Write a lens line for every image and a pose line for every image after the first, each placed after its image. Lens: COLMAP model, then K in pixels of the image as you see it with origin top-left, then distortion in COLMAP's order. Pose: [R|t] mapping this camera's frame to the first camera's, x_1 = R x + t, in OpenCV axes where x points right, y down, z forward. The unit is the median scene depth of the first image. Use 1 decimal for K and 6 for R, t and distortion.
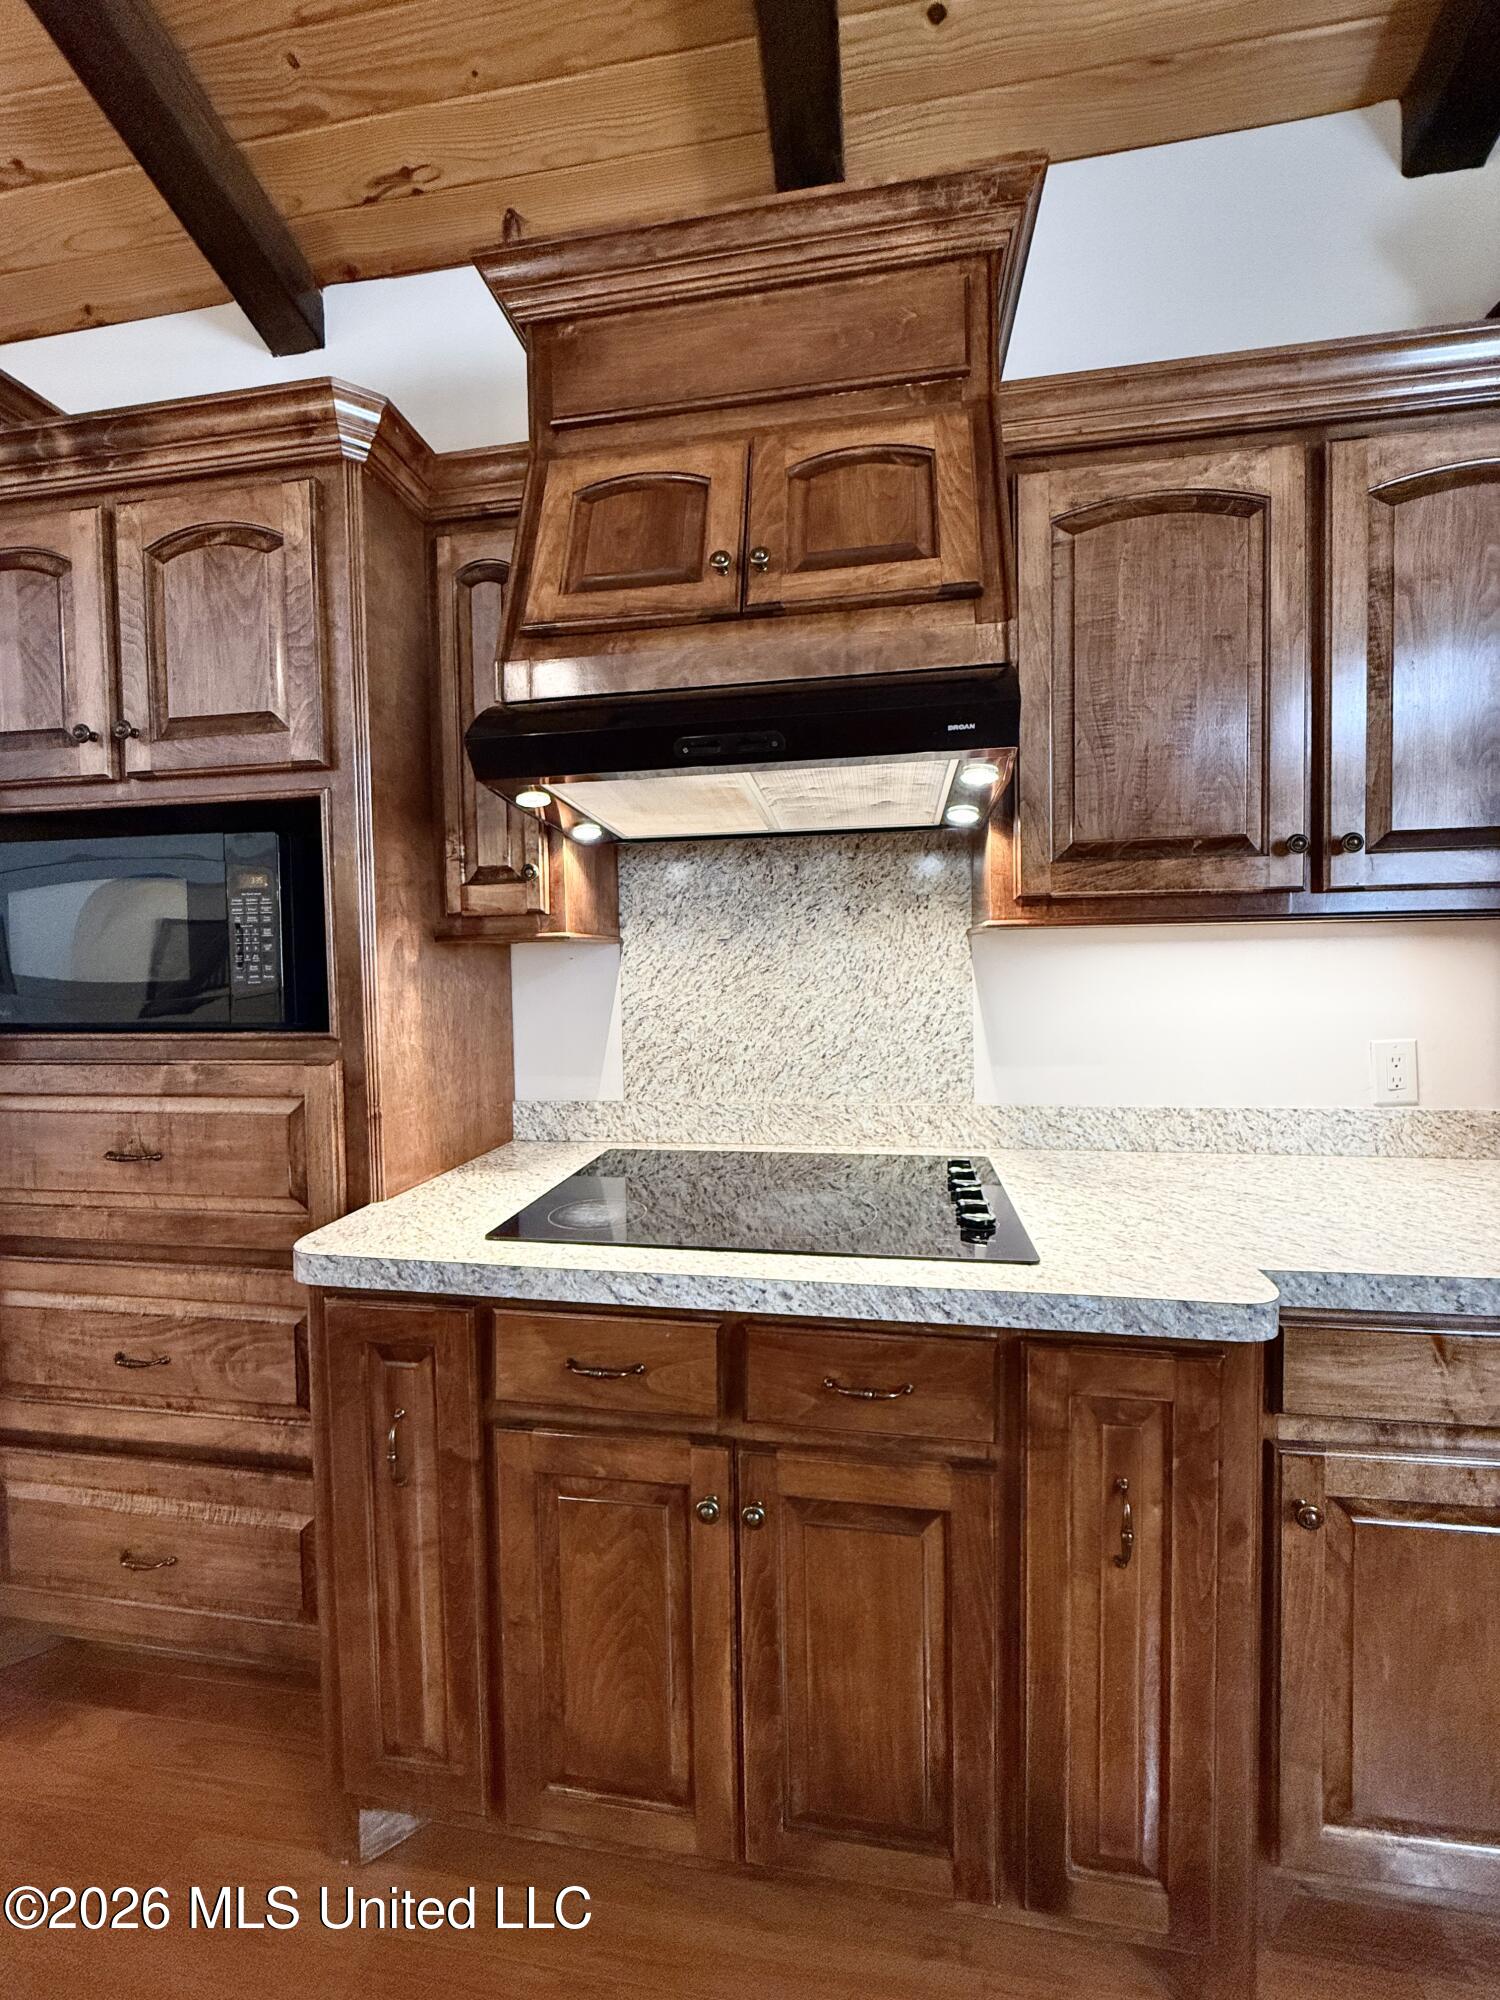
lens RADIAL K [[798.0, 0, 759.1], [0, 798.0, 989.8], [0, 0, 1]] dist [0.000169, 0.000054]
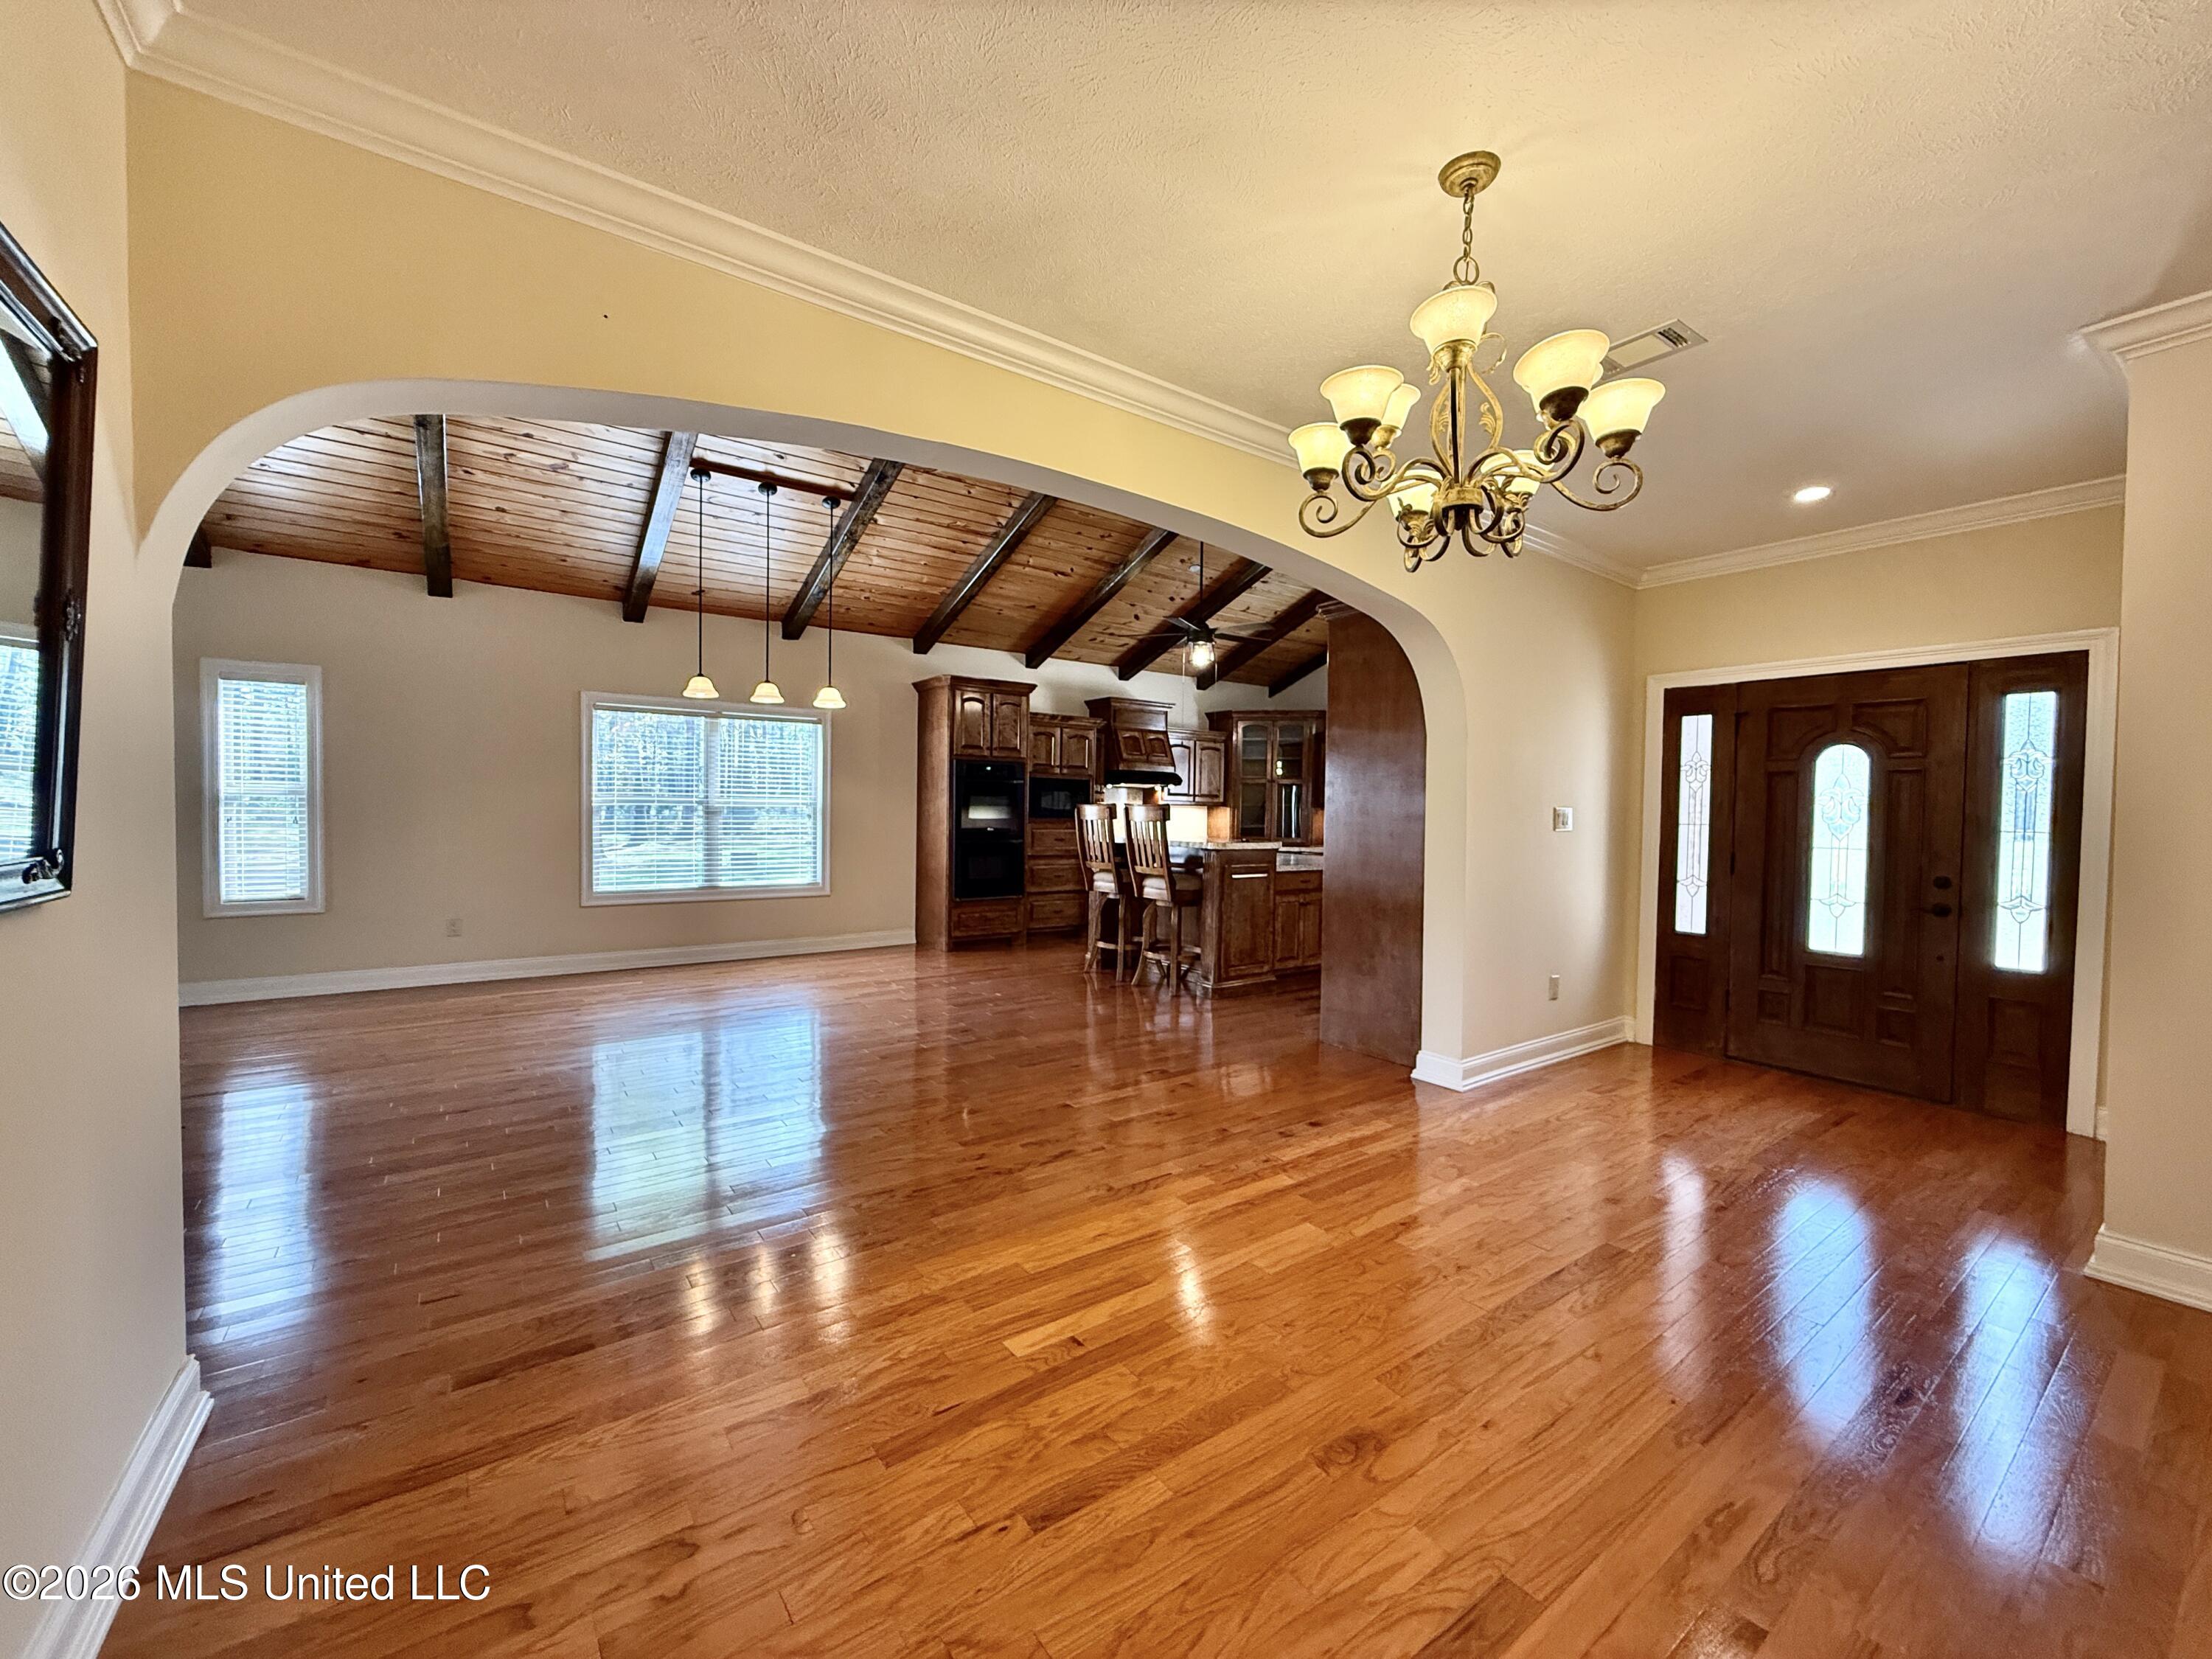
lens RADIAL K [[882.5, 0, 1095.8], [0, 882.5, 829.5], [0, 0, 1]] dist [0.000169, 0.000054]
pose [[0.709221, 0.008479, 0.704935, -5.127000], [-0.000778, 0.999936, -0.011244, 0.208172], [-0.704986, 0.007425, 0.709183, -3.715209]]
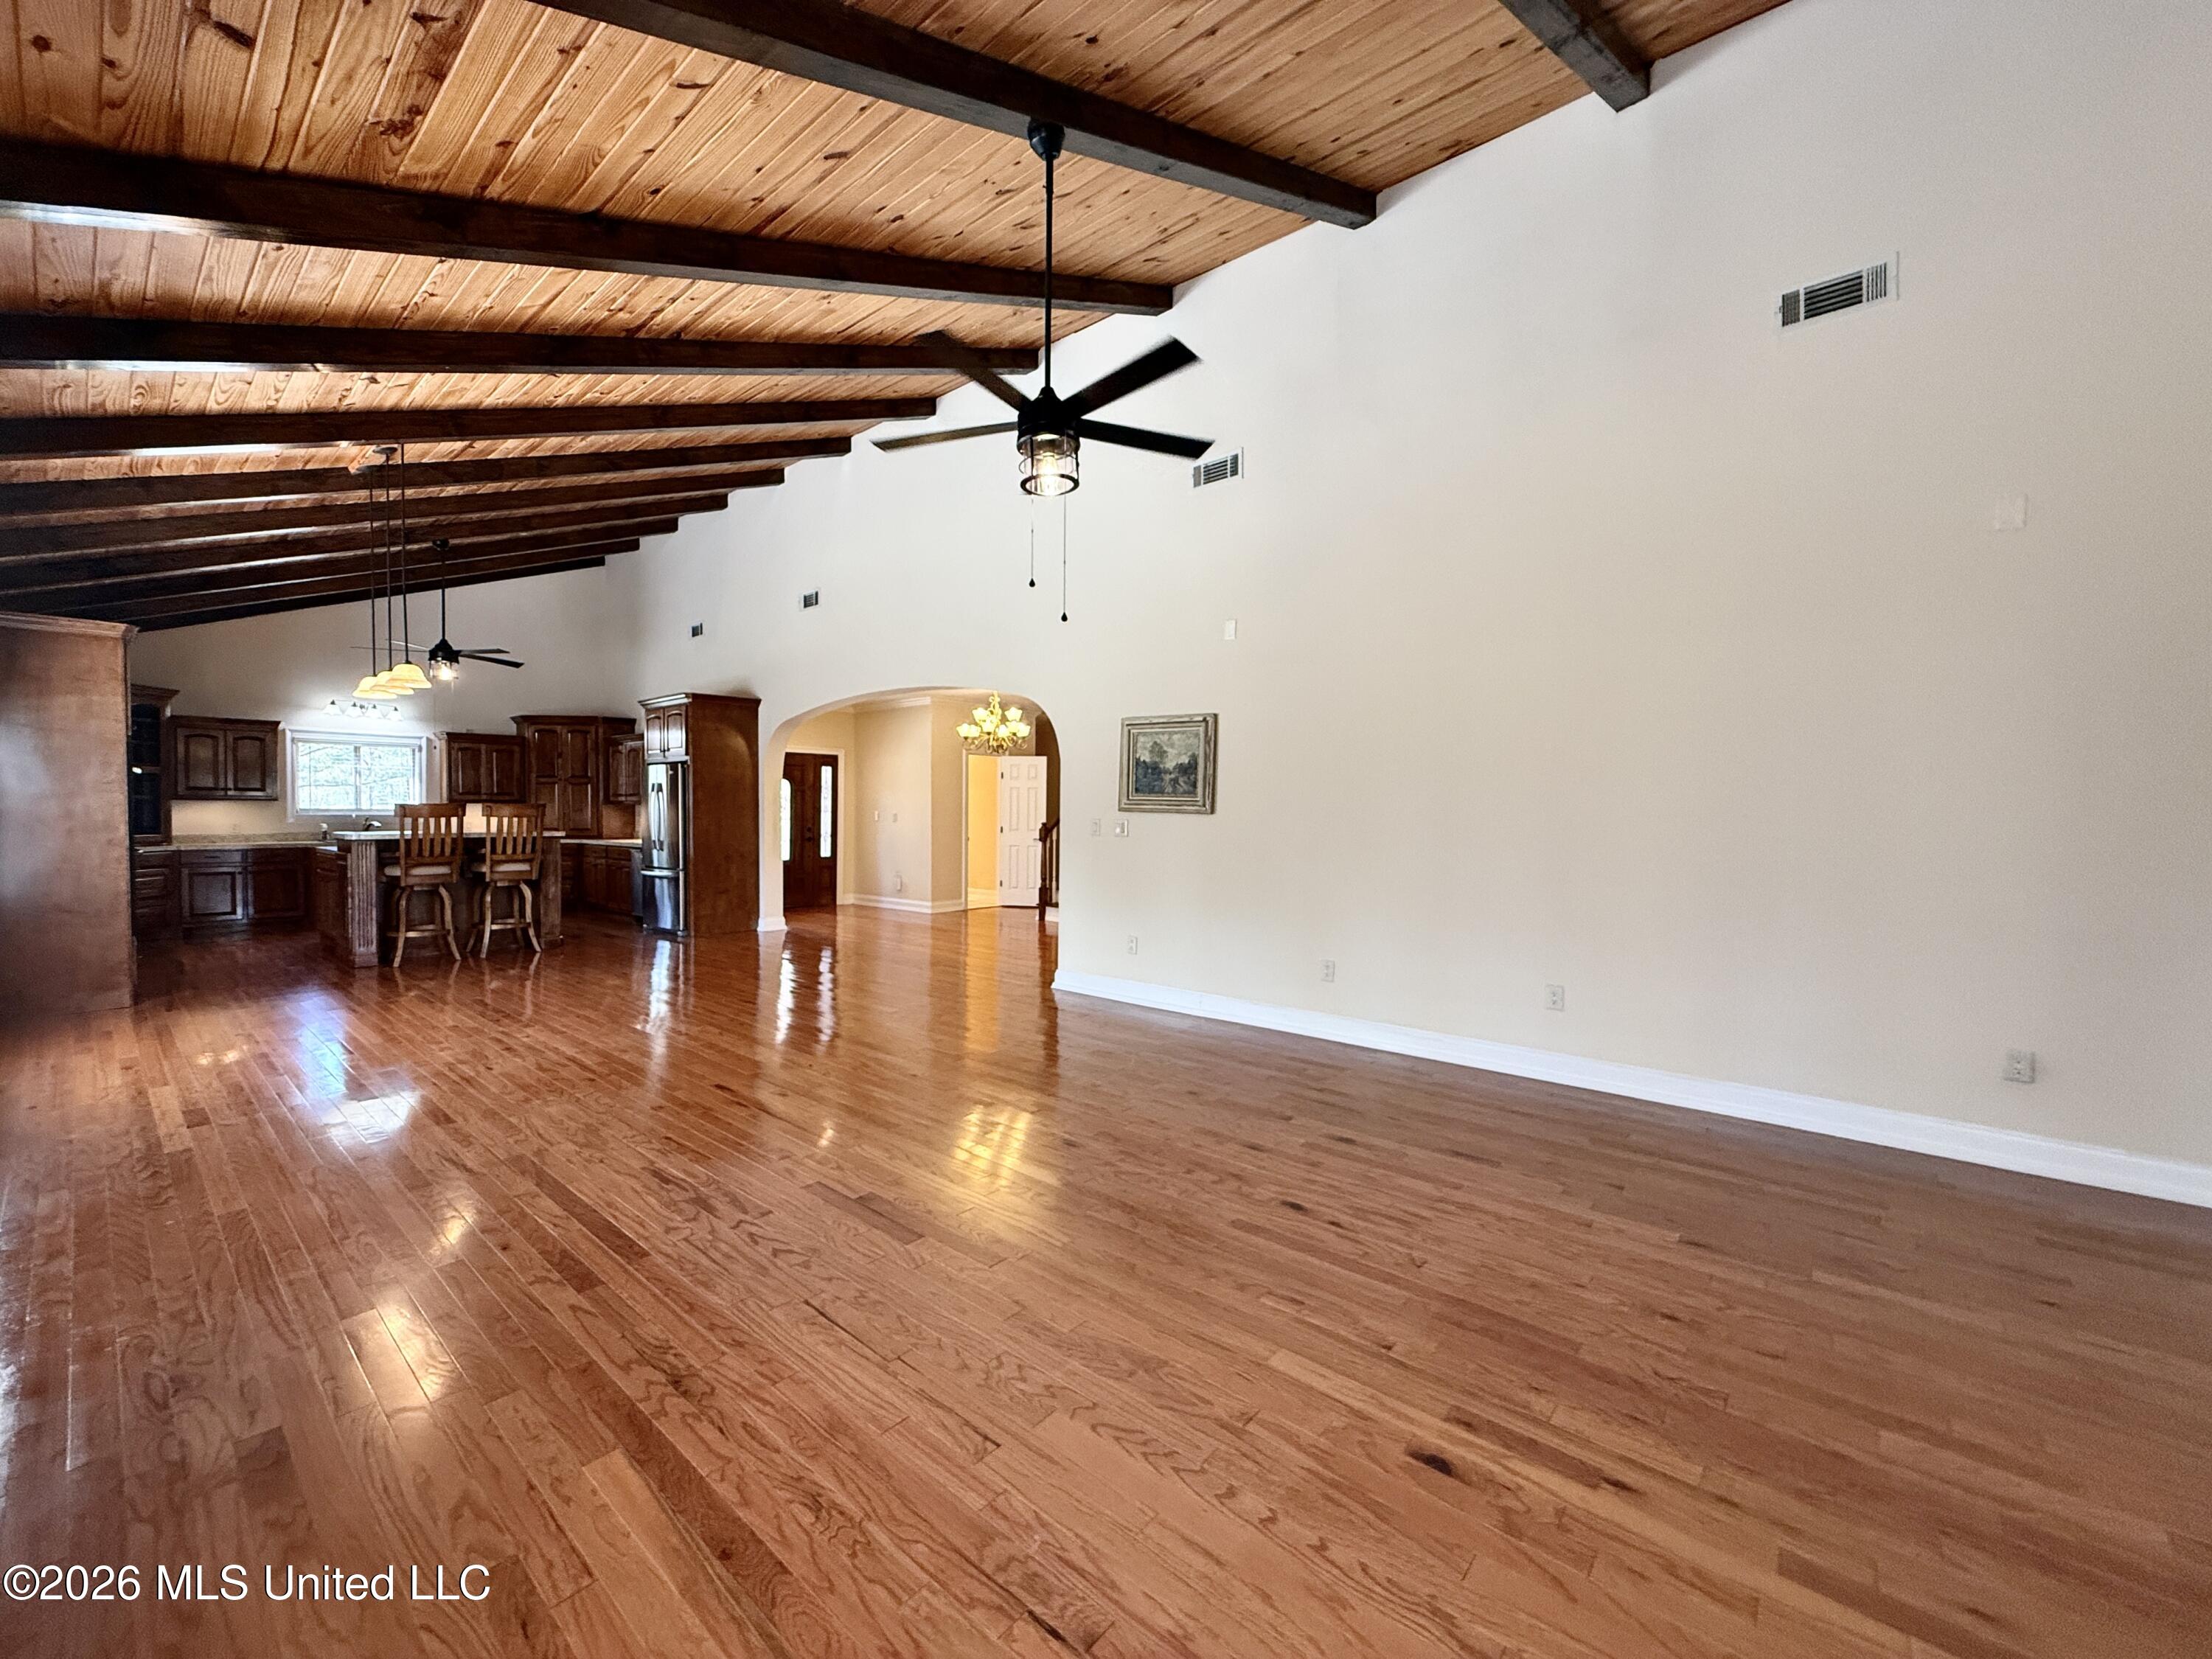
lens RADIAL K [[882.5, 0, 1095.8], [0, 882.5, 829.5], [0, 0, 1]] dist [0.000169, 0.000054]
pose [[-0.850964, -0.005204, 0.525198, -7.847062], [0.021447, 0.998773, 0.044647, 0.028385], [-0.524785, 0.049257, -0.849808, 2.252215]]
